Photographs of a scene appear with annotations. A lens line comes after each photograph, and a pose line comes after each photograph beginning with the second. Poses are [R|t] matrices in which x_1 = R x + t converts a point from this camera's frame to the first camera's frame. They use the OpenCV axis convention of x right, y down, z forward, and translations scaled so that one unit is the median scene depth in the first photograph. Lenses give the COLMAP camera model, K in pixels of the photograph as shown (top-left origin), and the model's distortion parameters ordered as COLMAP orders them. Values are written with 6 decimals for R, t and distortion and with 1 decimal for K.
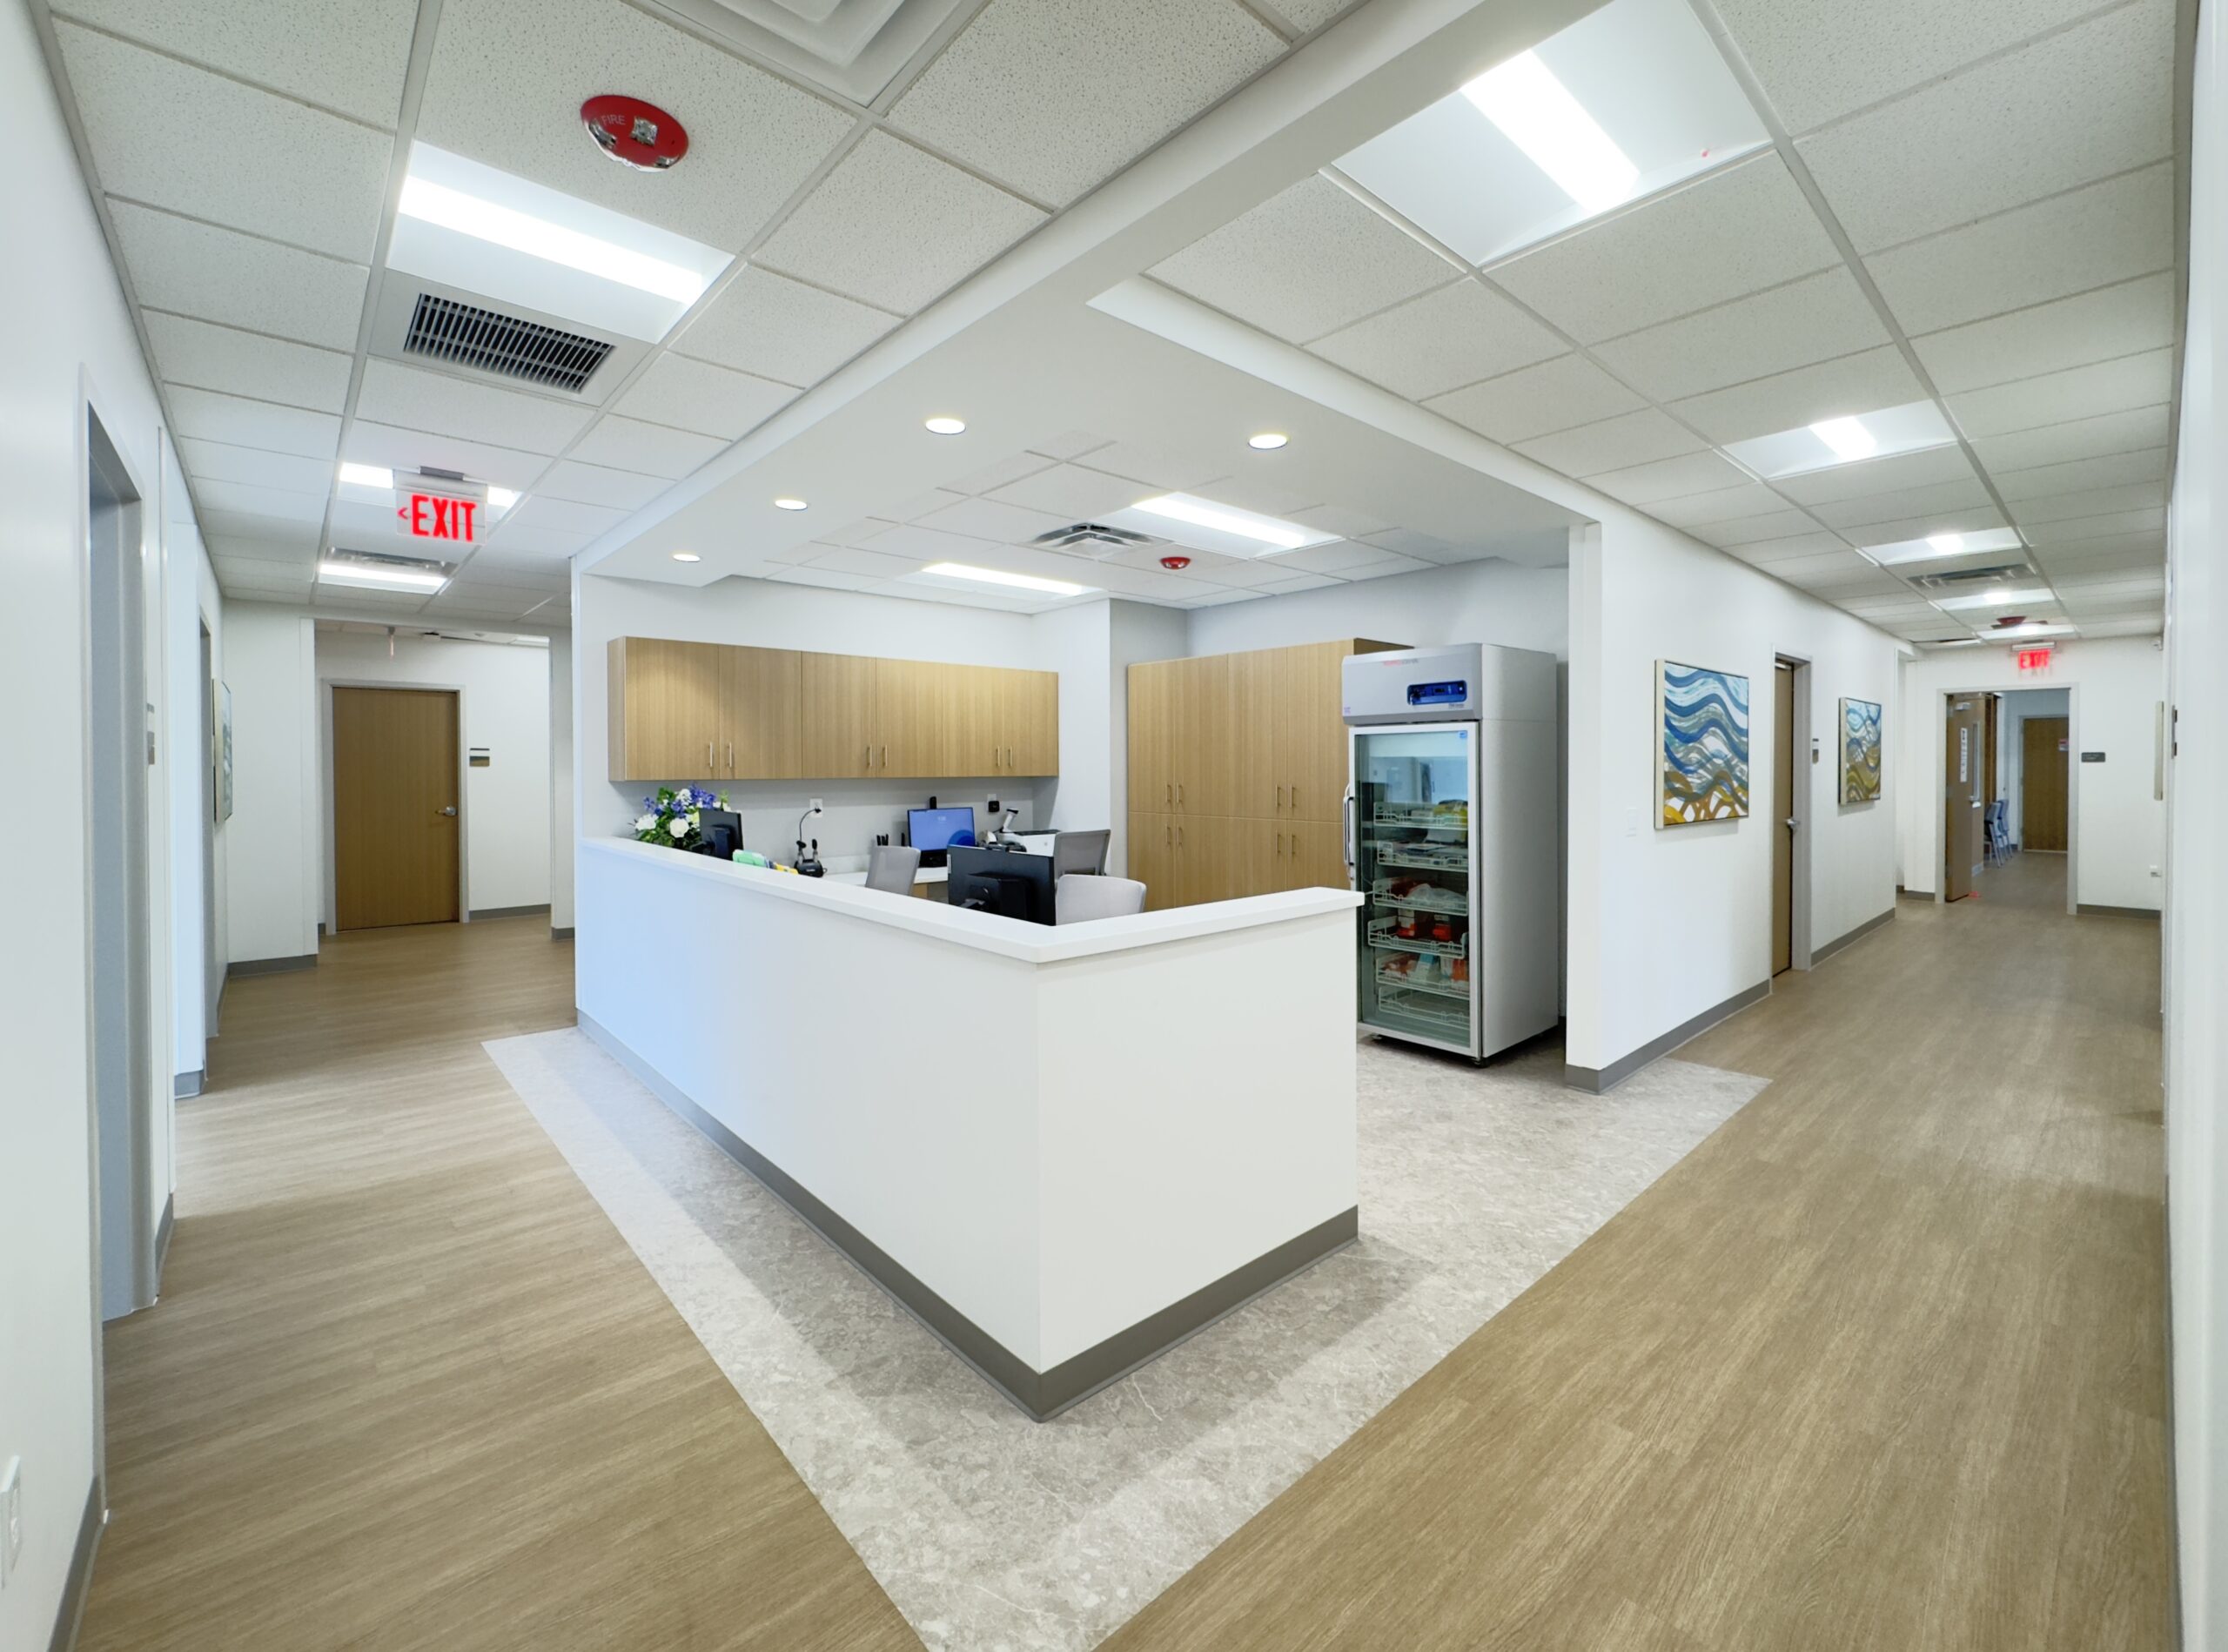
lens RADIAL K [[939.1, 0, 1111.4], [0, 939.1, 772.8], [0, 0, 1]] dist [0.000521, 0.000070]
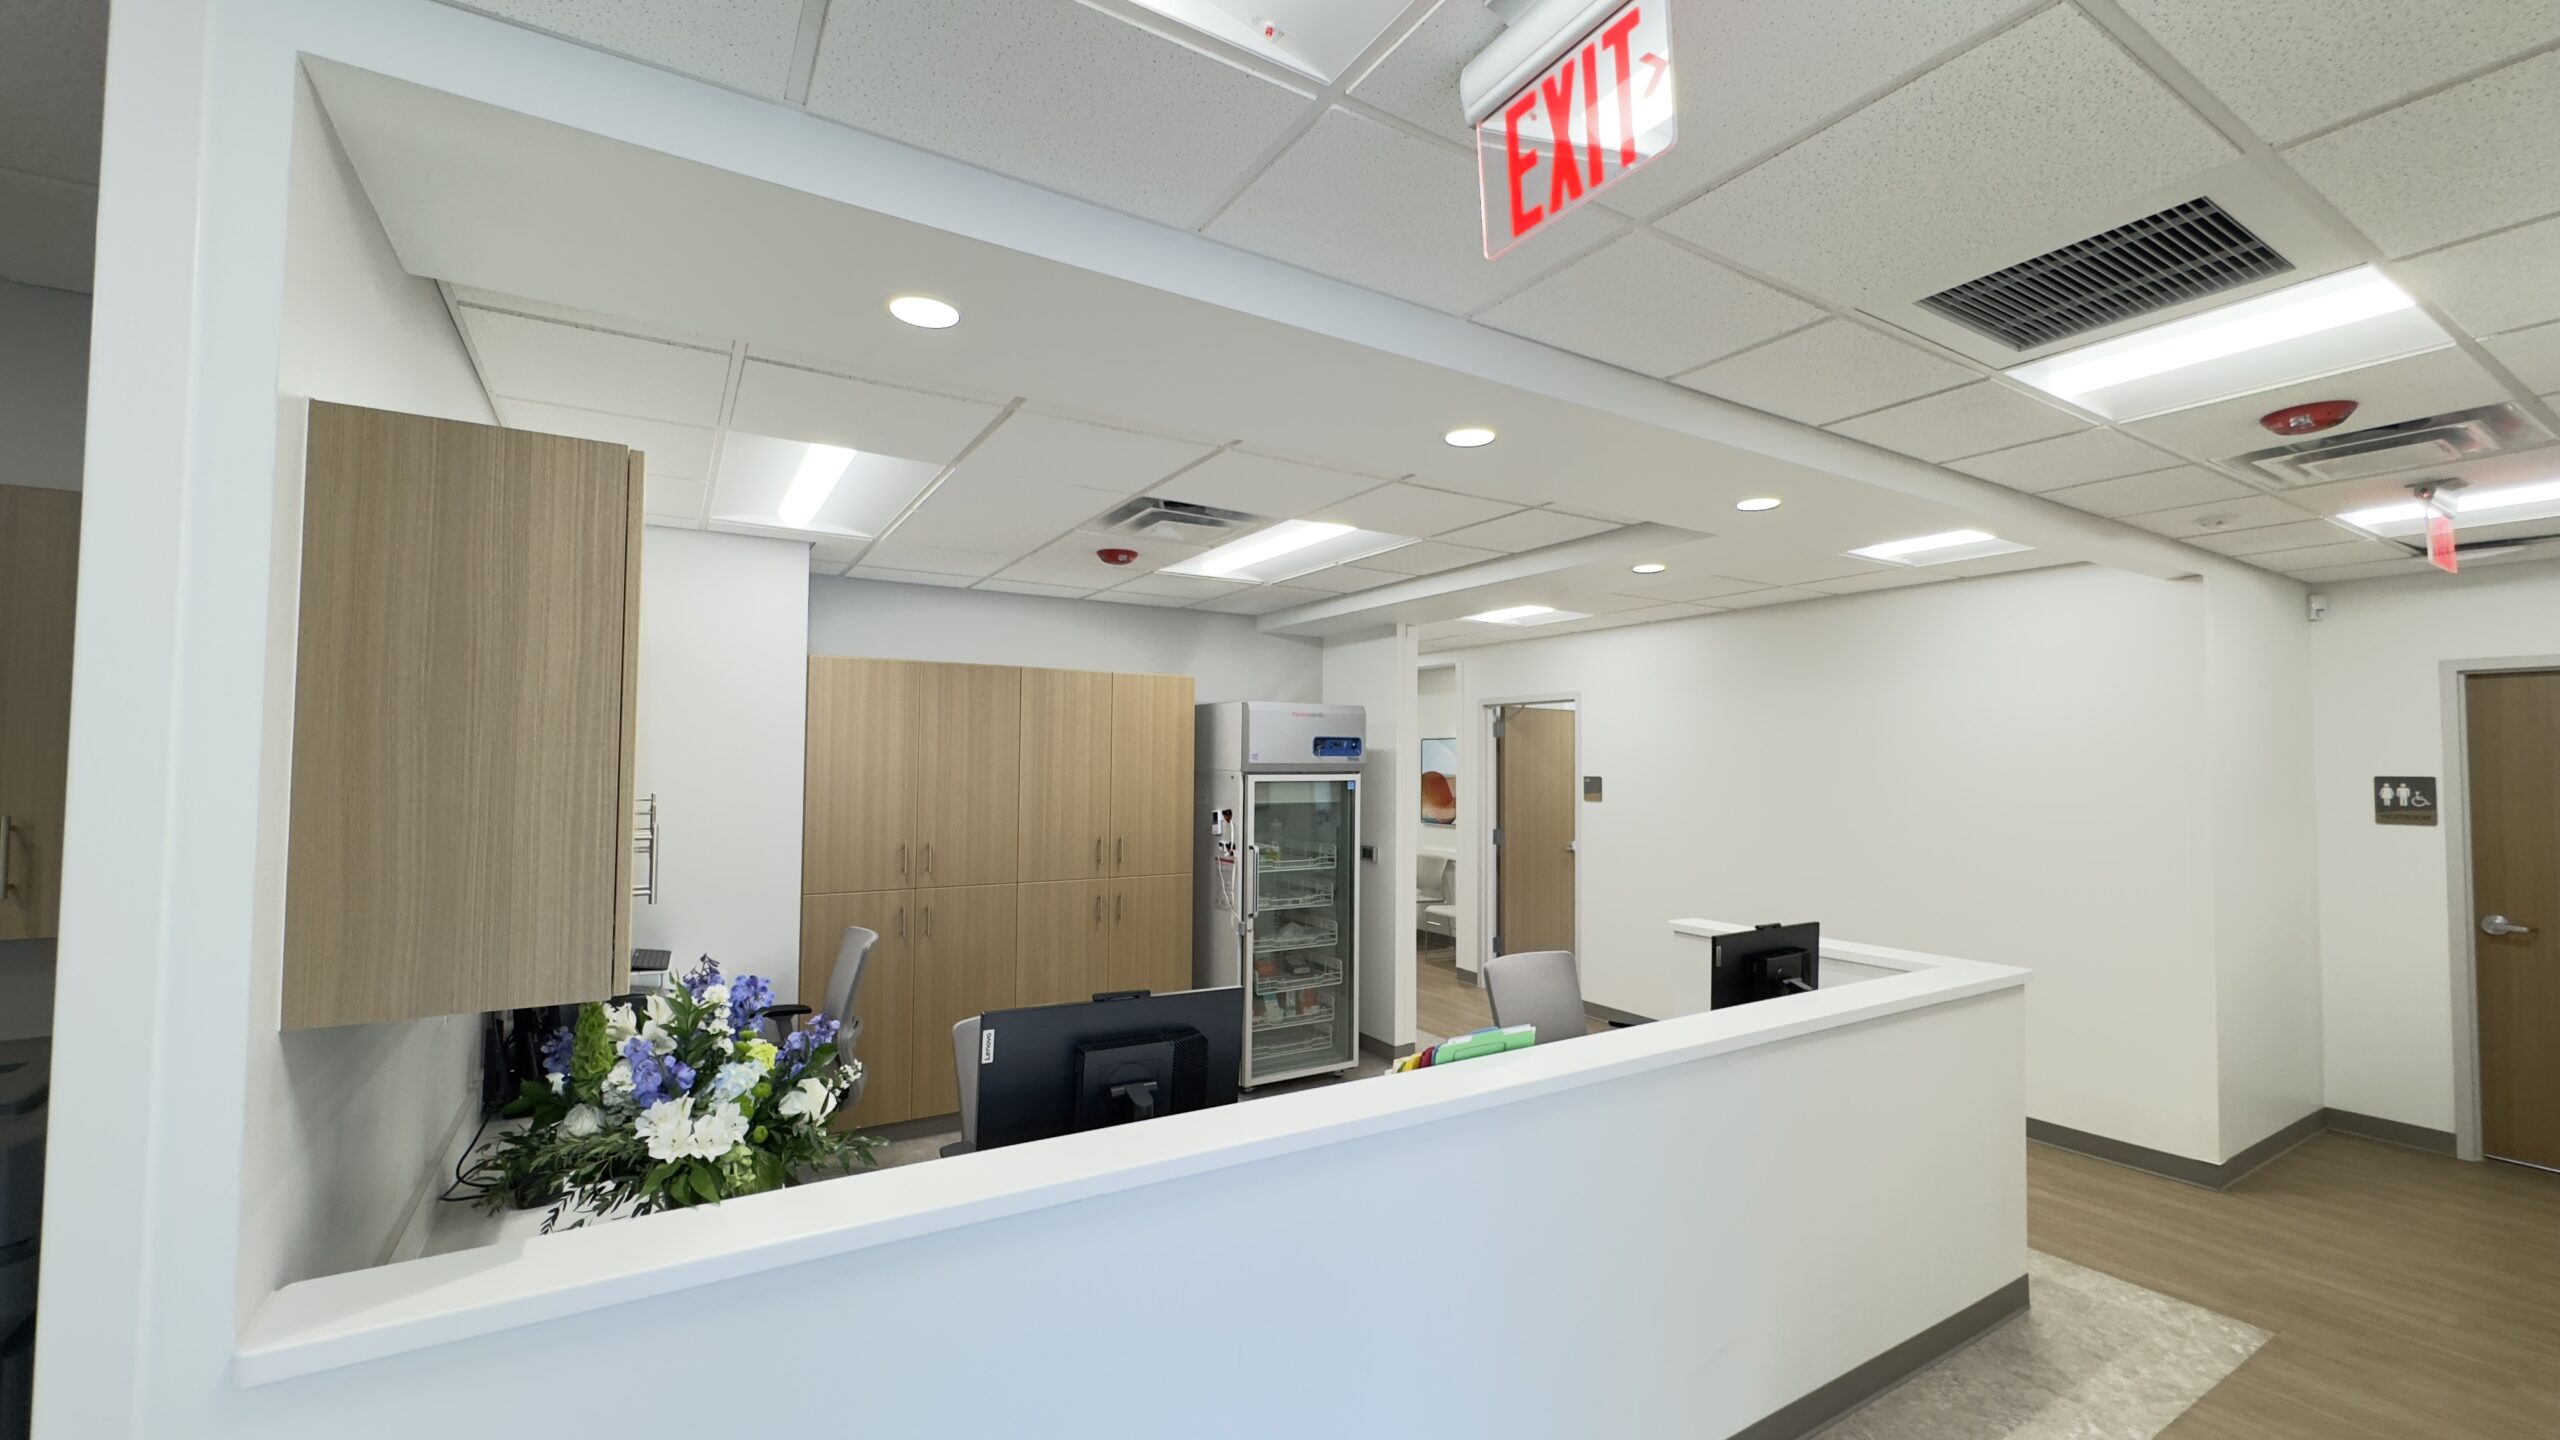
lens RADIAL K [[1018.1, 0, 1280.0], [0, 1018.1, 720.0], [0, 0, 1]] dist [-0.000797, -0.000133]
pose [[0.176127, 0.044307, 0.983370, -1.504307], [-0.000032, 0.998987, -0.045005, -0.109831], [-0.984368, 0.007895, 0.175950, 1.503911]]
